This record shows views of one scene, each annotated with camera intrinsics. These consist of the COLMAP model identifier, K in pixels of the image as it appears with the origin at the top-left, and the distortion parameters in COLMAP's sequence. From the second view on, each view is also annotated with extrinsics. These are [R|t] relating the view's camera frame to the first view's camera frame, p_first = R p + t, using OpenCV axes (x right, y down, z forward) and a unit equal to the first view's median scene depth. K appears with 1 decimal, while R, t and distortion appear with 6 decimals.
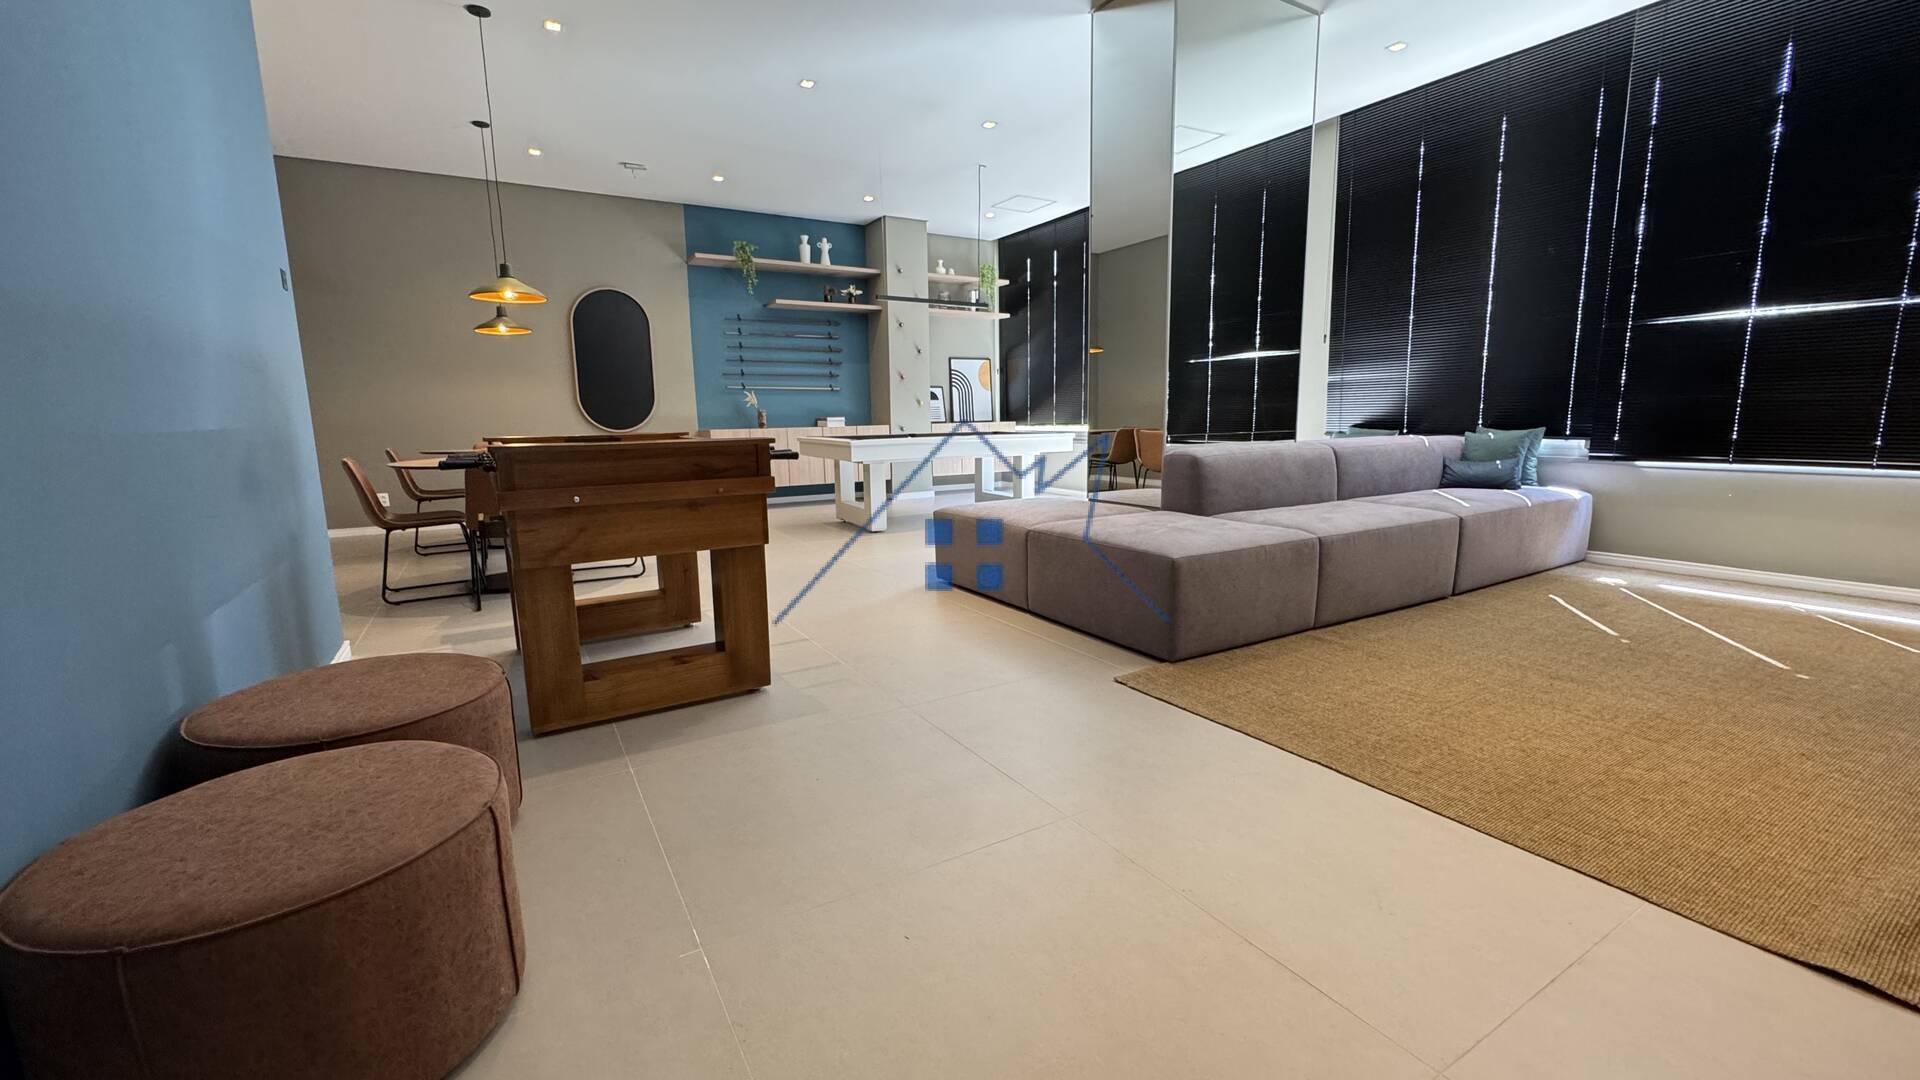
lens RADIAL K [[765.6, 0, 959.6], [0, 765.6, 539.5], [0, 0, 1]] dist [-0.004625, -0.000236]
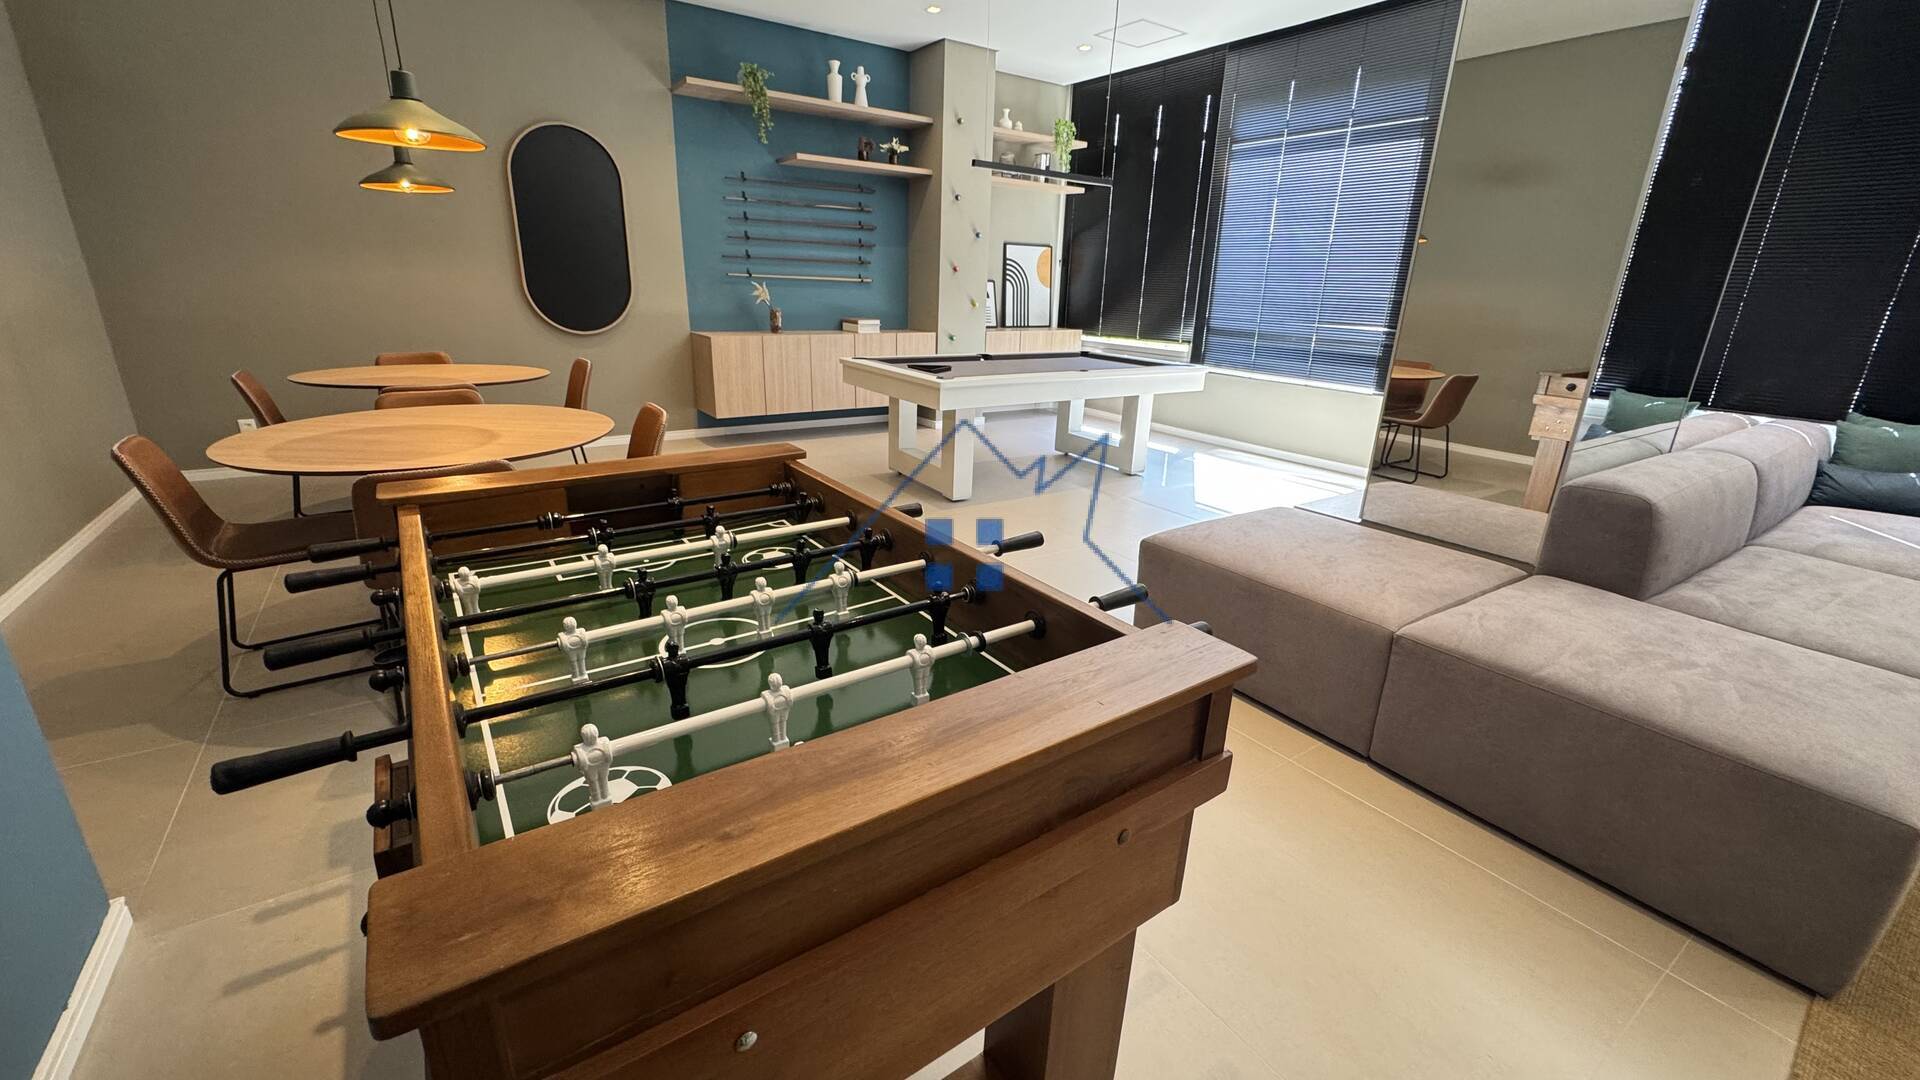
lens RADIAL K [[765.6, 0, 958.9], [0, 765.6, 537.0], [0, 0, 1]] dist [-0.004625, -0.000236]
pose [[0.997330, 0.024442, 0.068817, -0.119302], [-0.035180, 0.986581, 0.159440, -0.070385], [-0.063996, -0.161435, 0.984806, 0.201751]]
